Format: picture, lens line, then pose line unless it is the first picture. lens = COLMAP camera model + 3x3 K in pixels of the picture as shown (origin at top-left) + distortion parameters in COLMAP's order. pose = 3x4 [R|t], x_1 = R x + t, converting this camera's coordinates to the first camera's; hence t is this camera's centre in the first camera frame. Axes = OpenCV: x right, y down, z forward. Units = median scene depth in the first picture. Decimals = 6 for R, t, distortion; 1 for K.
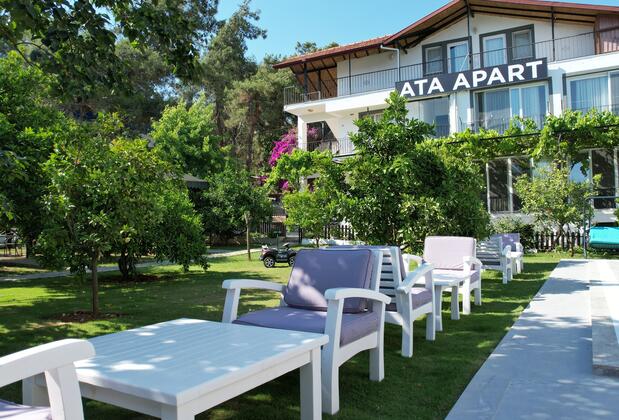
lens RADIAL K [[481.0, 0, 311.0], [0, 481.0, 211.2], [0, 0, 1]] dist [-0.057465, 0.007376]
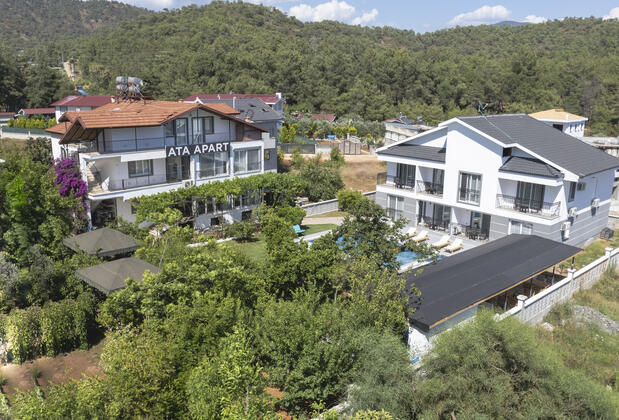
lens RADIAL K [[538.8, 0, 296.7], [0, 538.8, 211.0], [0, 0, 1]] dist [-0.057001, -0.001873]
pose [[0.300943, -0.201375, 0.932138, -1.643385], [-0.057279, 0.971869, 0.228450, -0.550948], [-0.951920, -0.122142, 0.280942, -0.024700]]
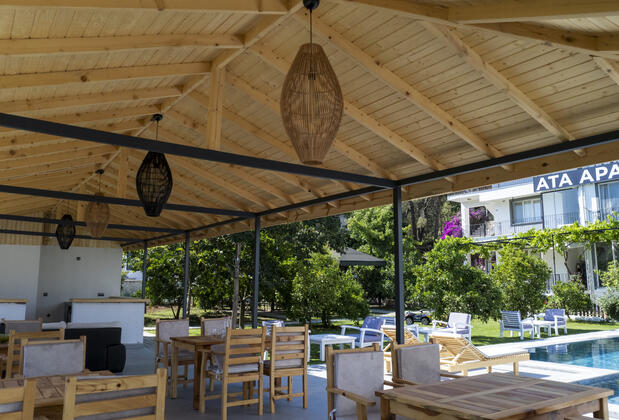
lens RADIAL K [[510.2, 0, 313.5], [0, 510.2, 208.9], [0, 0, 1]] dist [-0.053413, 0.013736]
pose [[0.915183, -0.040940, -0.400953, 0.189945], [-0.002890, 0.994135, -0.108106, -0.050597], [0.403027, 0.100095, 0.909698, -0.429571]]
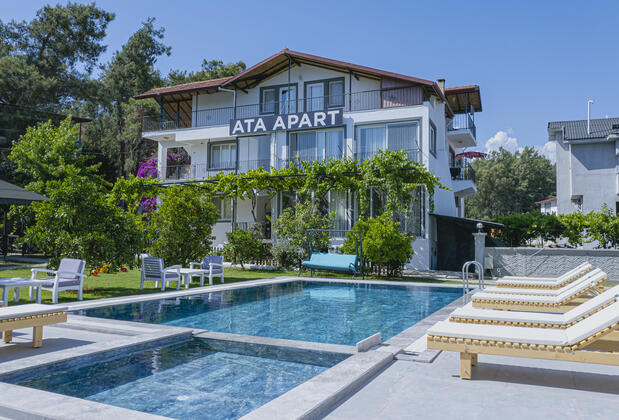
lens RADIAL K [[510.2, 0, 313.5], [0, 510.2, 208.9], [0, 0, 1]] dist [-0.053413, 0.013736]
pose [[0.995235, 0.036695, 0.090341, 0.293453], [-0.034595, 0.999096, -0.024694, -0.032739], [-0.091165, 0.021451, 0.995605, -0.254775]]
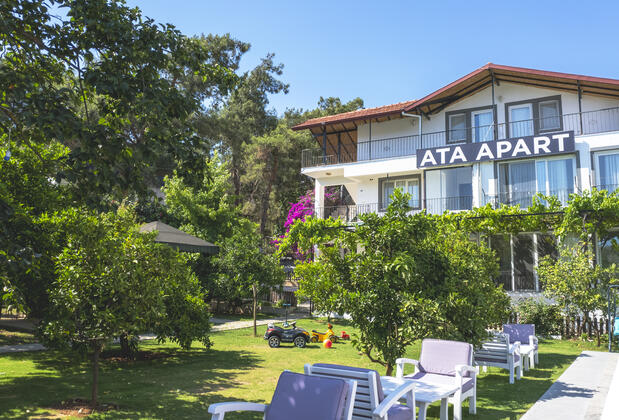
lens RADIAL K [[518.6, 0, 309.5], [0, 518.6, 210.0], [0, 0, 1]] dist [-0.056832, -0.006587]
pose [[0.998359, 0.035297, -0.045104, 0.012921], [-0.040080, 0.993125, -0.109987, -0.026803], [0.040911, 0.111615, 0.992909, -0.033718]]
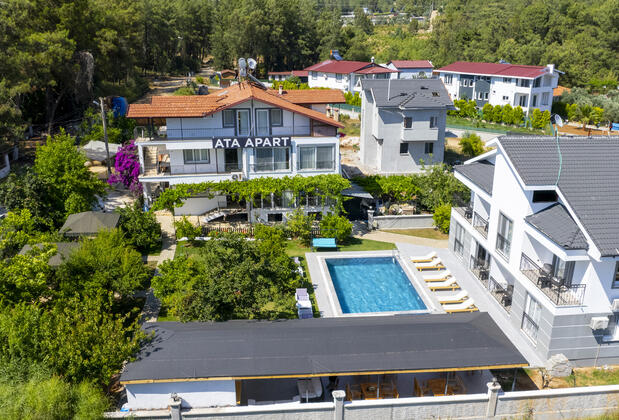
lens RADIAL K [[583.9, 0, 308.1], [0, 583.9, 245.9], [0, 0, 1]] dist [-0.047658, 0.000757]
pose [[0.813512, -0.187509, 0.550489, -0.840110], [-0.040945, 0.925776, 0.375849, -0.770294], [-0.580105, -0.328297, 0.745452, -0.986421]]
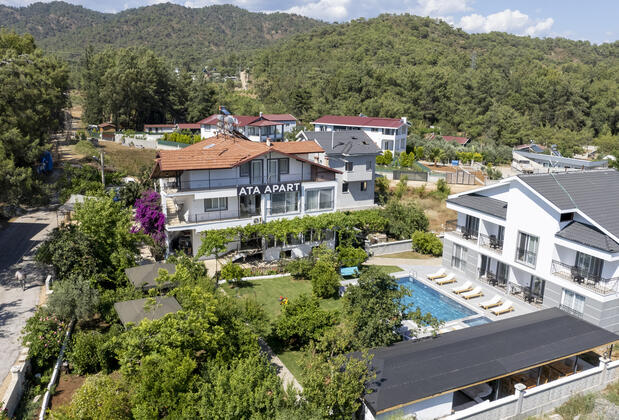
lens RADIAL K [[518.6, 0, 309.5], [0, 518.6, 210.0], [0, 0, 1]] dist [-0.056832, -0.006587]
pose [[0.557970, -0.162995, 0.813696, -1.465003], [-0.067669, 0.968320, 0.240371, -0.747892], [-0.827097, -0.189182, 0.529264, -0.384319]]
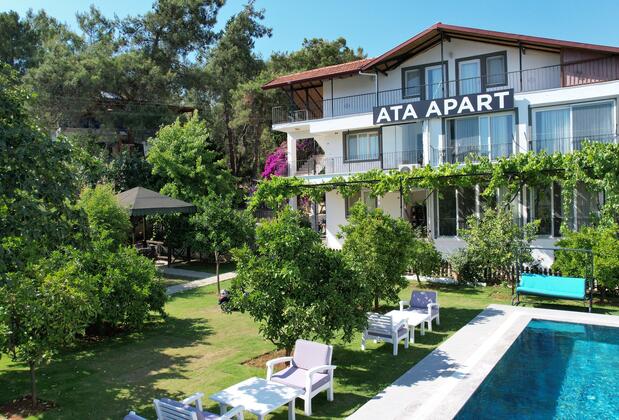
lens RADIAL K [[481.0, 0, 311.0], [0, 481.0, 211.2], [0, 0, 1]] dist [-0.057465, 0.007376]
pose [[0.998402, -0.000760, -0.056514, 0.107270], [0.003891, 0.998461, 0.055327, -0.108175], [0.056385, -0.055458, 0.996868, -0.067937]]
